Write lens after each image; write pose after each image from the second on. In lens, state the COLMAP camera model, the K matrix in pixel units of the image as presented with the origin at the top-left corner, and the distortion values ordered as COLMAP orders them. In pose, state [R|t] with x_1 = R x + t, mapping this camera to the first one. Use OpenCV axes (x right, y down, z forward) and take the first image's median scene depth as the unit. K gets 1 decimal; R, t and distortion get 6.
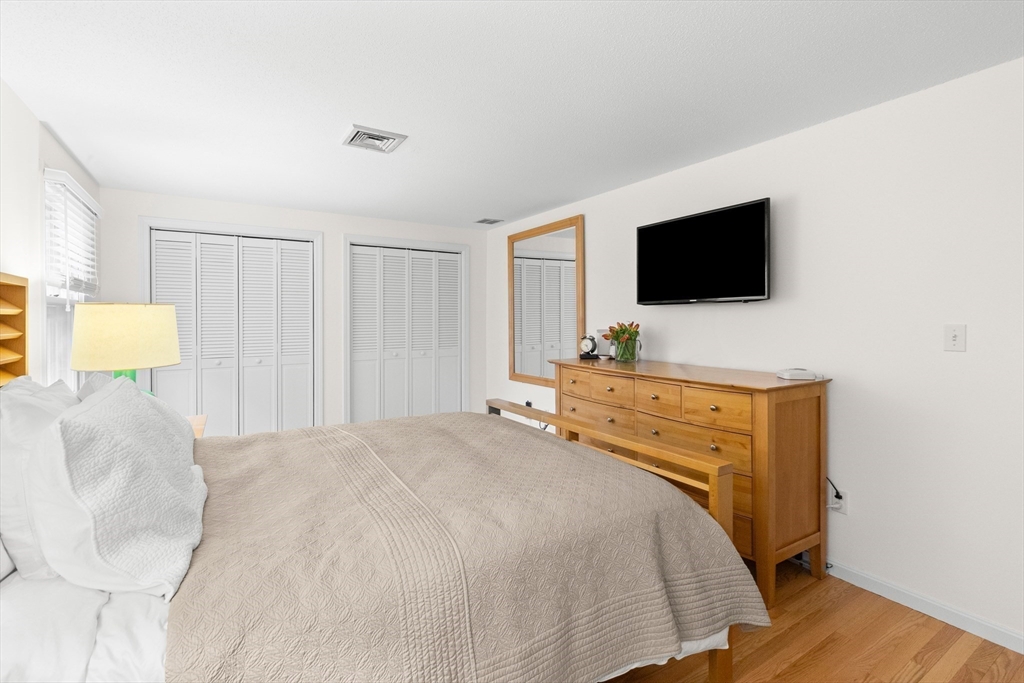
lens RADIAL K [[468.2, 0, 519.9], [0, 468.2, 320.8], [0, 0, 1]] dist [0.012462, 0.000972]
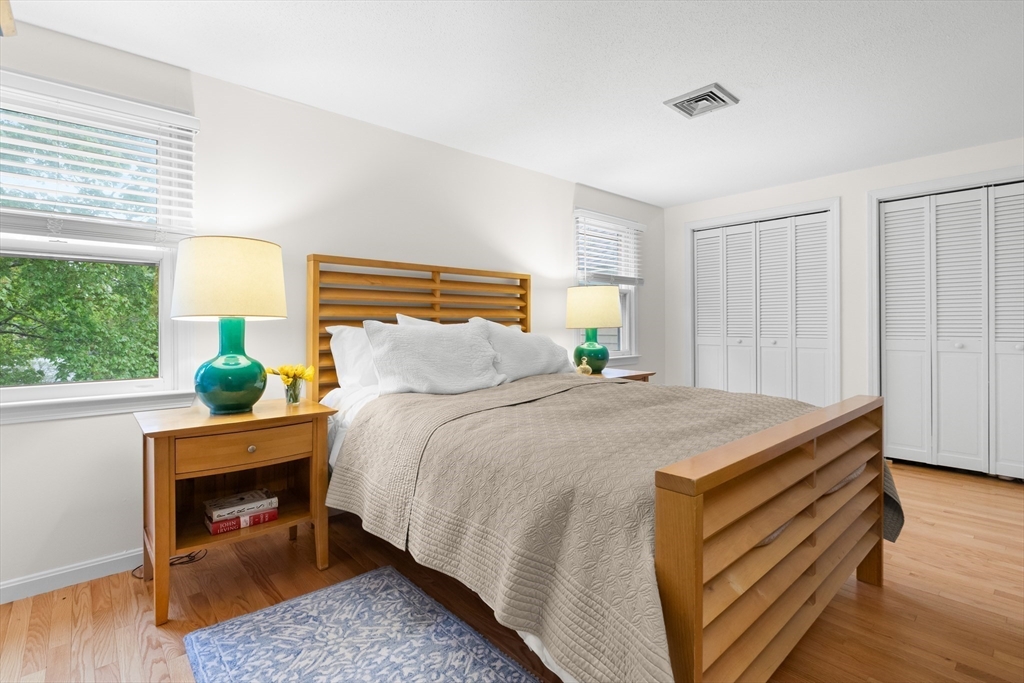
lens RADIAL K [[492.4, 0, 514.0], [0, 492.4, 331.1], [0, 0, 1]] dist [-0.003278, -0.000081]
pose [[0.170556, 0.015714, -0.985223, 0.390270], [-0.000821, 0.999875, 0.015806, 0.046165], [0.985348, -0.001887, 0.170548, 0.270960]]
